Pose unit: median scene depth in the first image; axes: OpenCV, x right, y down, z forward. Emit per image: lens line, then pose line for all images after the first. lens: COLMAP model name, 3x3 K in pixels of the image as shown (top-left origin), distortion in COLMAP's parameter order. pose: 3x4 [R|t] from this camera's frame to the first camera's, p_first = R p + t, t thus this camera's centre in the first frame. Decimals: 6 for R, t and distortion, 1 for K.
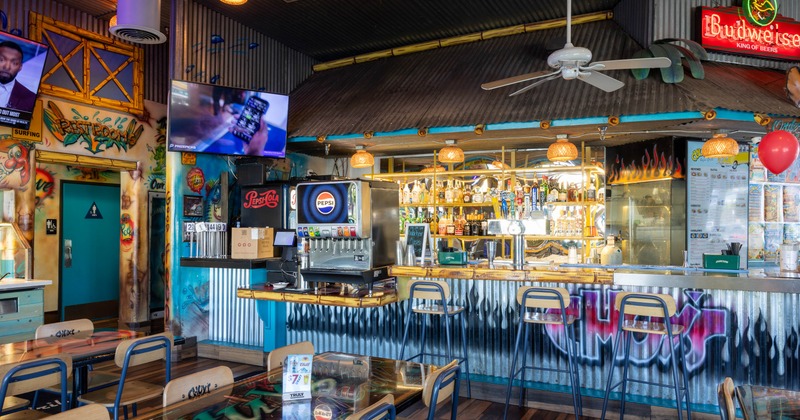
lens RADIAL K [[550.7, 0, 401.0], [0, 550.7, 217.1], [0, 0, 1]] dist [-0.009987, -0.001504]
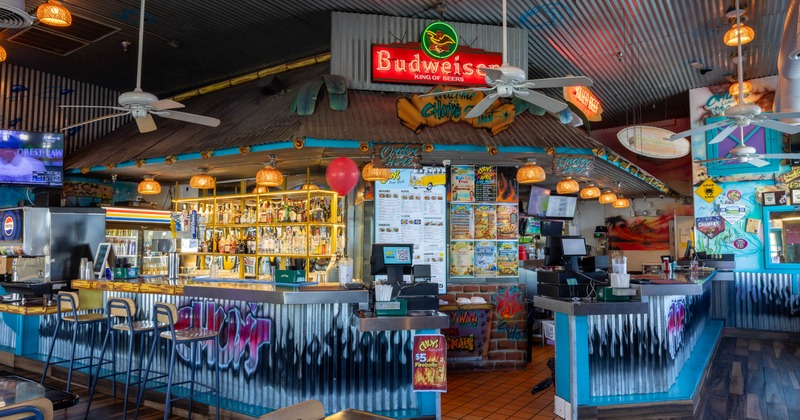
lens RADIAL K [[531.9, 0, 398.2], [0, 531.9, 204.8], [0, 0, 1]] dist [-0.007616, -0.001109]
pose [[0.993763, -0.013821, -0.110649, 0.688815], [0.007150, 0.998145, -0.060466, 0.003184], [0.111280, 0.059297, 0.992018, -0.035584]]
